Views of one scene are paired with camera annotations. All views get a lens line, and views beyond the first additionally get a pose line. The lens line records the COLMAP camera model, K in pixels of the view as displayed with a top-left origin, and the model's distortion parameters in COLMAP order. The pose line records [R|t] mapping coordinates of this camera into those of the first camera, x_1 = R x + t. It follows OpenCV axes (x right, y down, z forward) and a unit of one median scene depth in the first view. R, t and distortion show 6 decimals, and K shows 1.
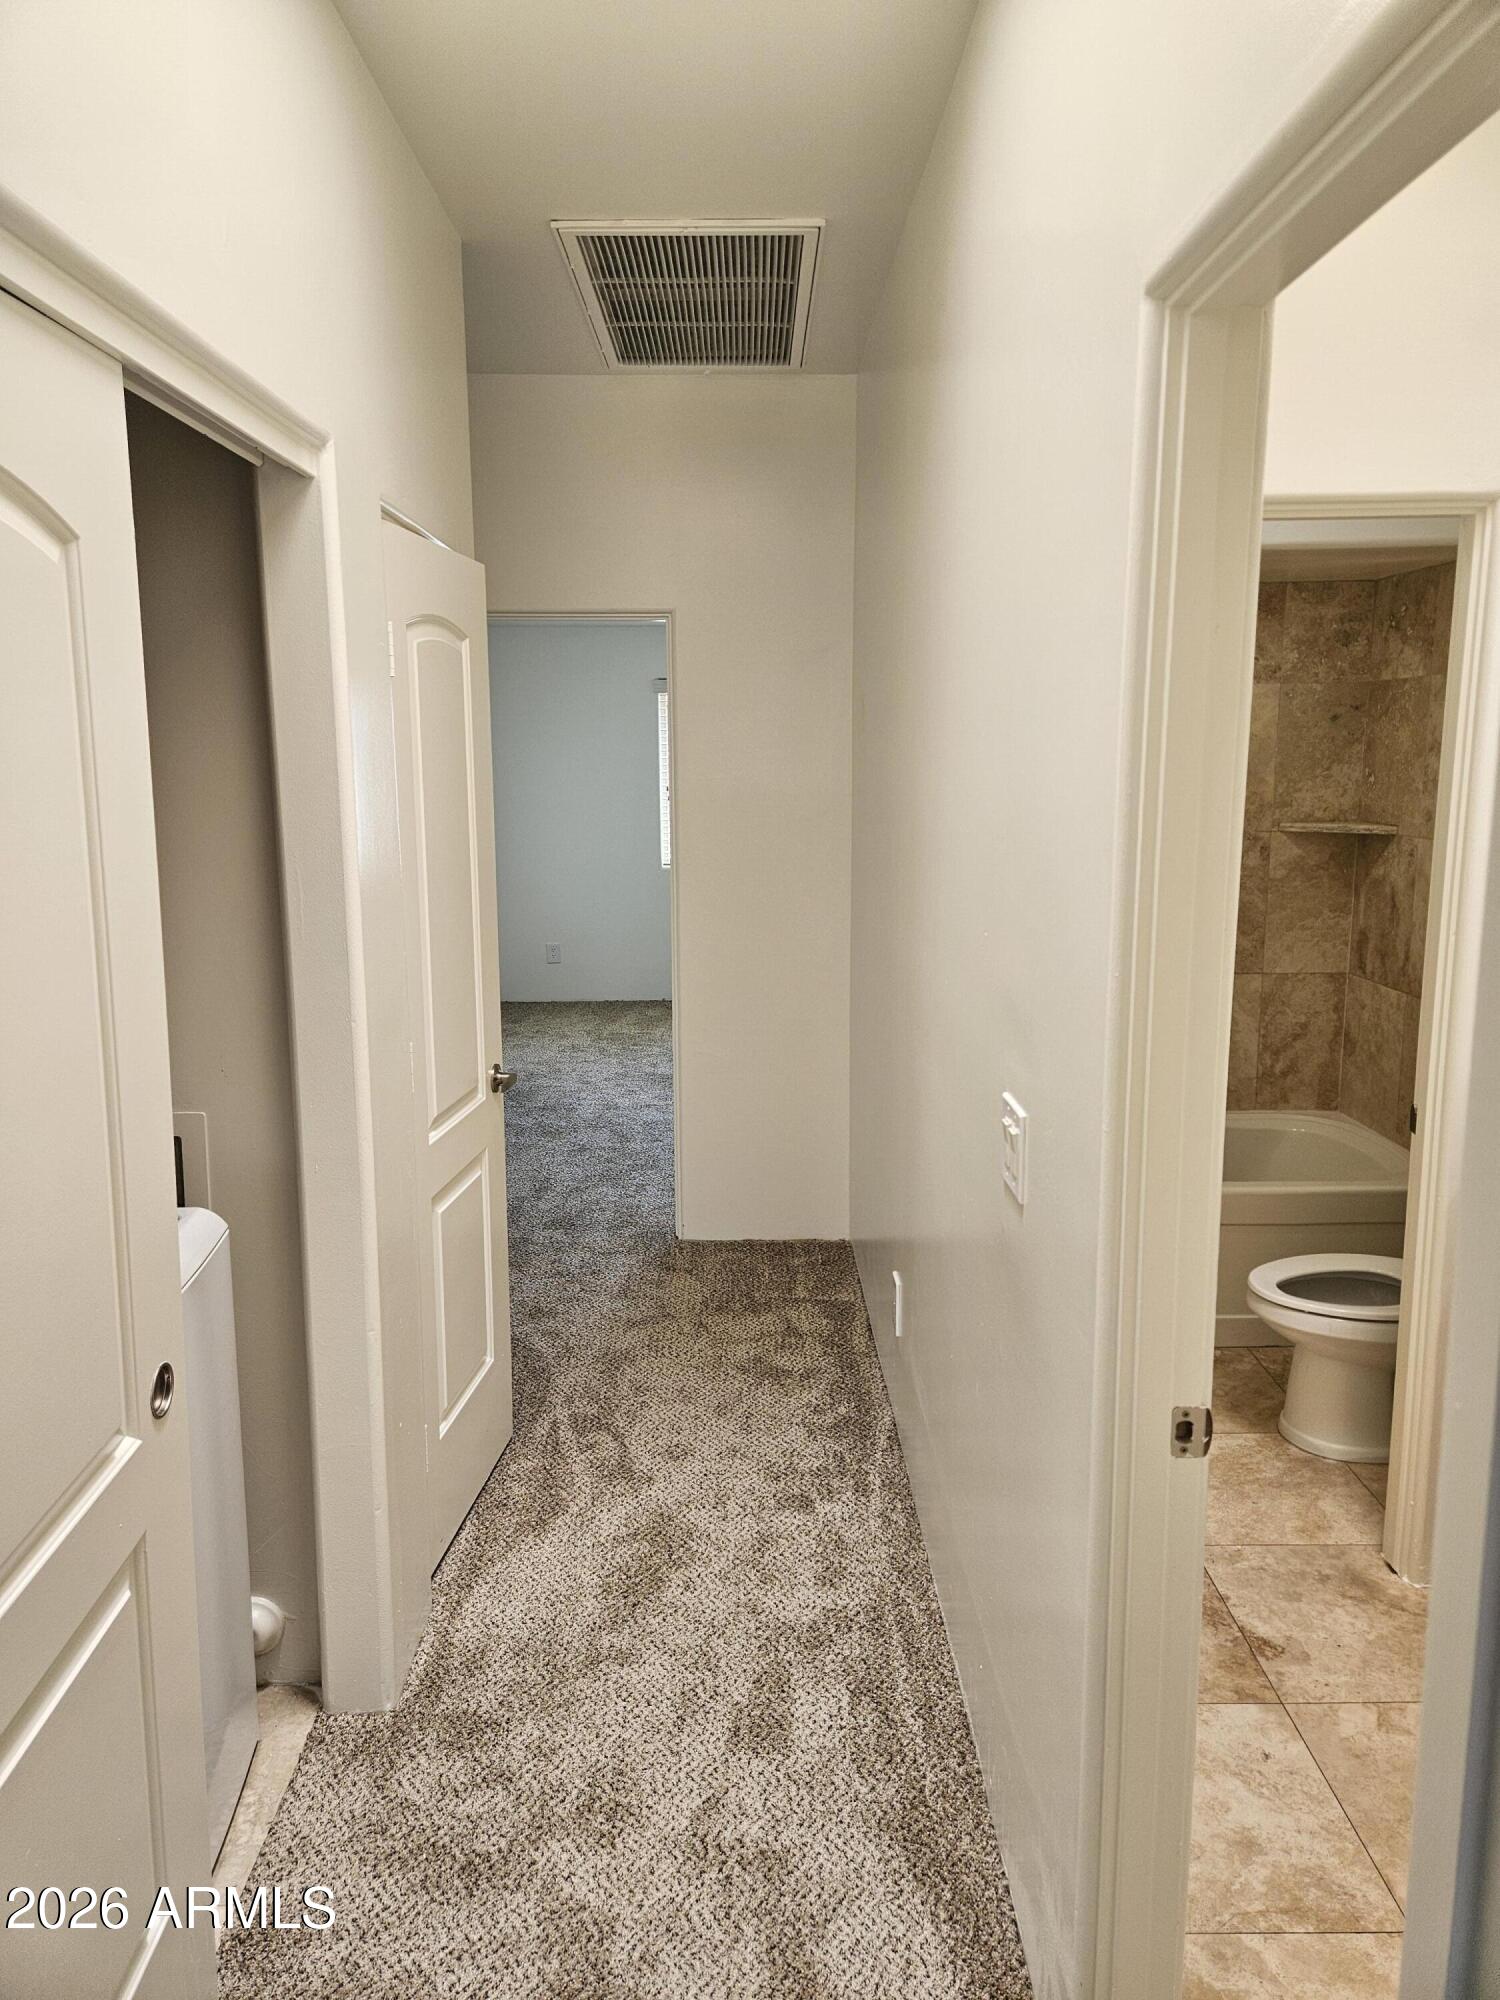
lens RADIAL K [[1353.2, 0, 761.5], [0, 1353.2, 991.4], [0, 0, 1]] dist [0.076582, -0.057016]
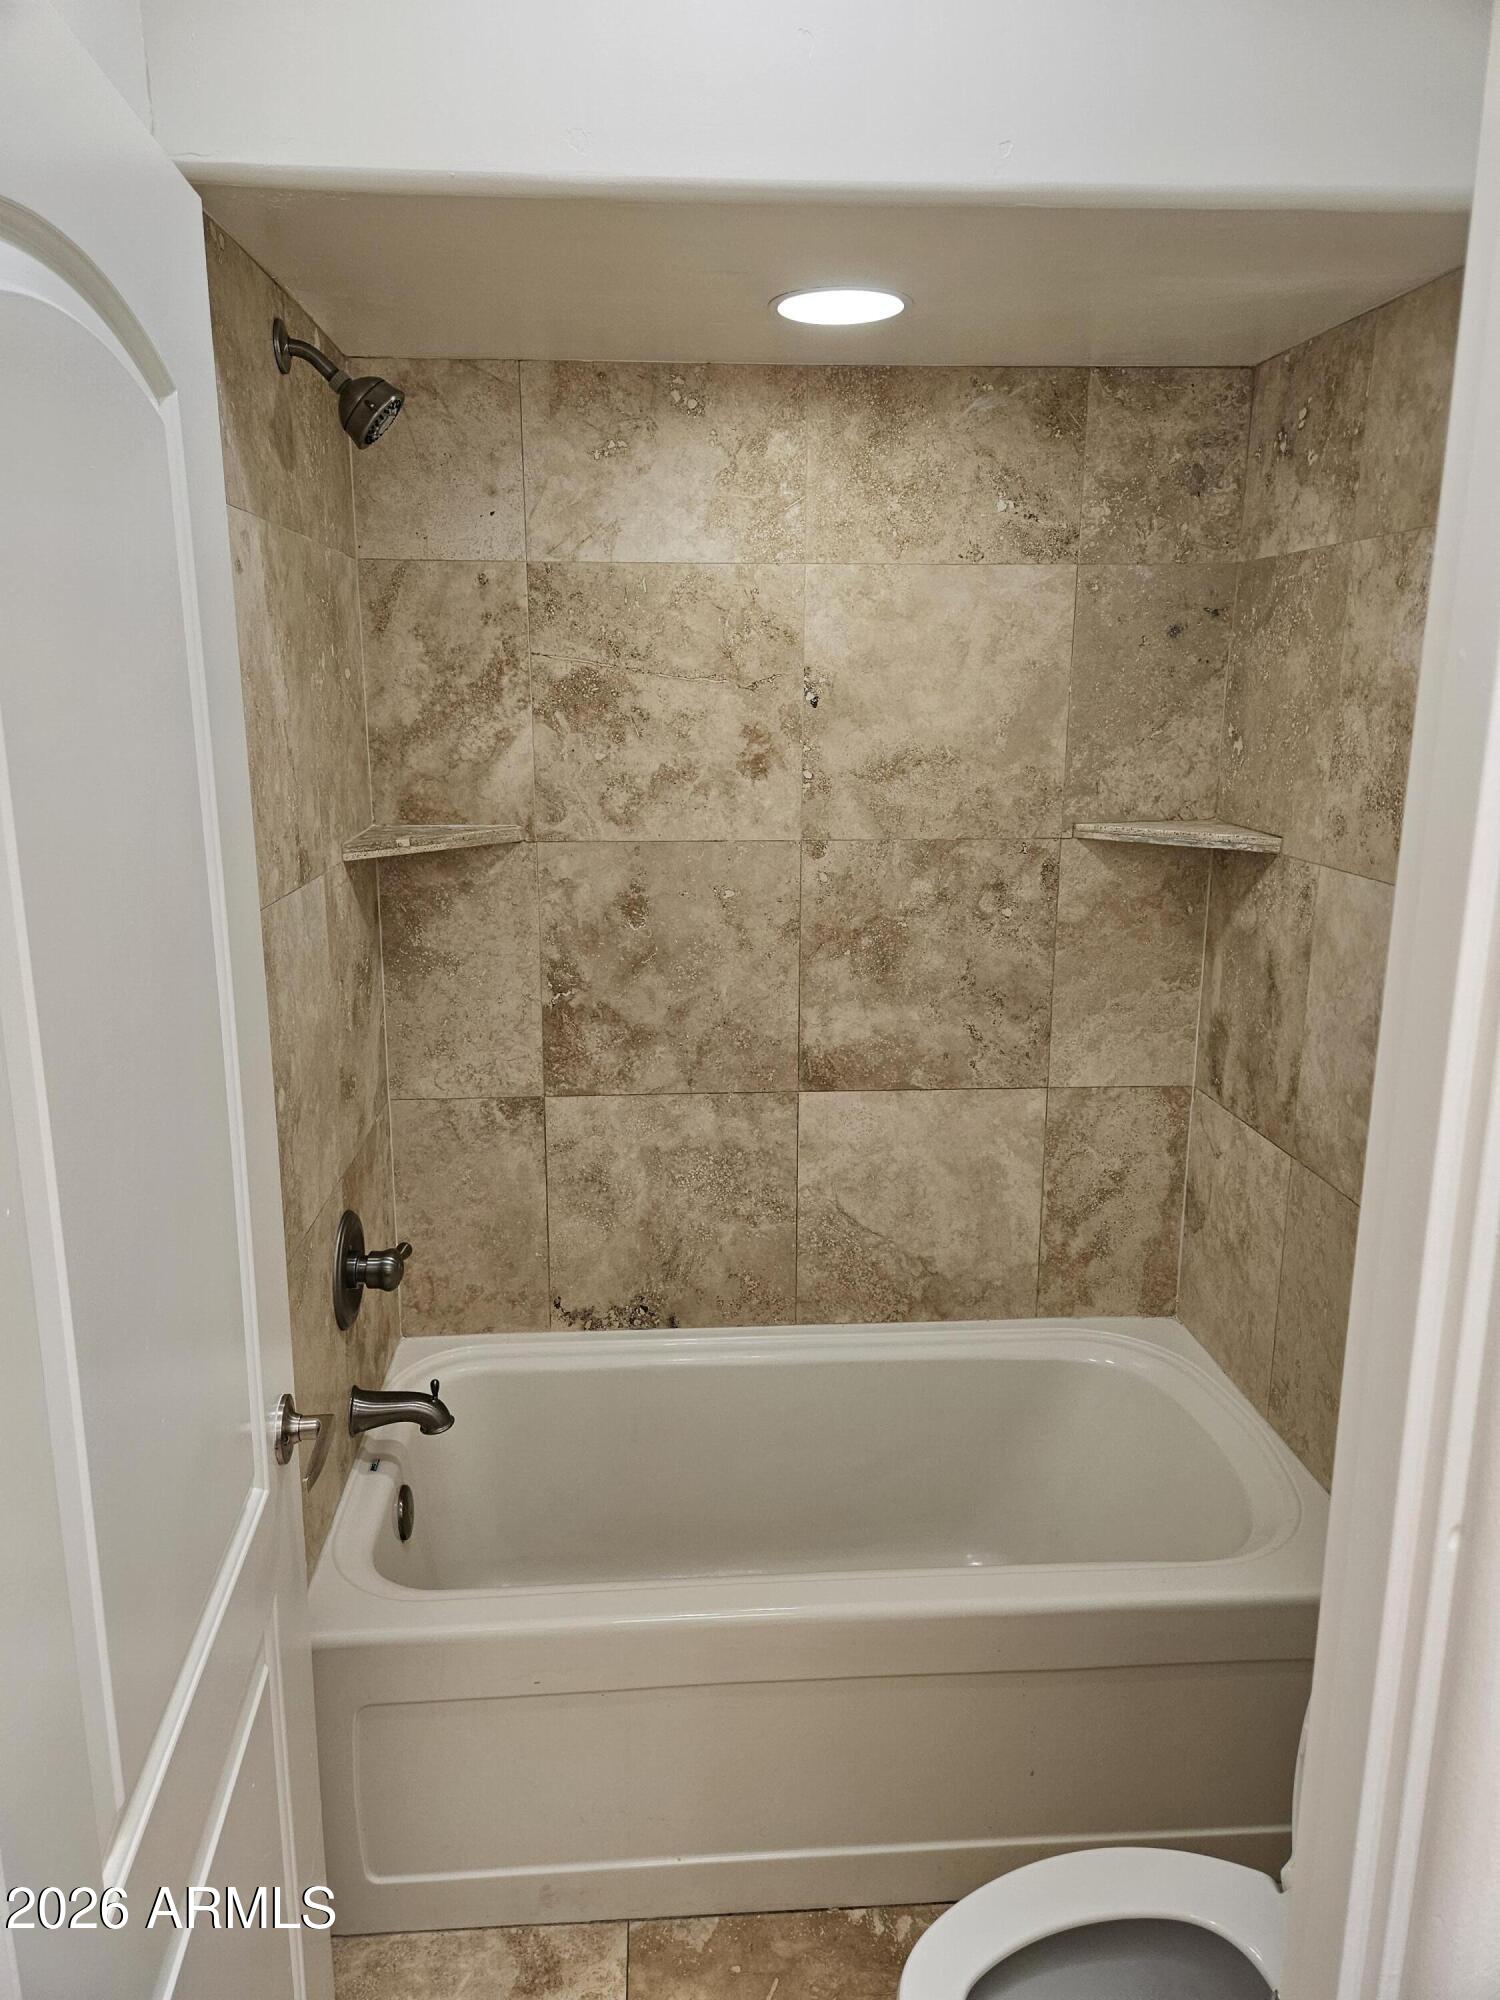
lens RADIAL K [[1353.2, 0, 738.1], [0, 1353.2, 999.9], [0, 0, 1]] dist [0.076582, -0.057016]
pose [[0.998959, -0.003329, 0.045486, 0.218289], [0.000779, 0.998433, 0.055959, -0.083254], [-0.045601, -0.055866, 0.997396, 0.455654]]
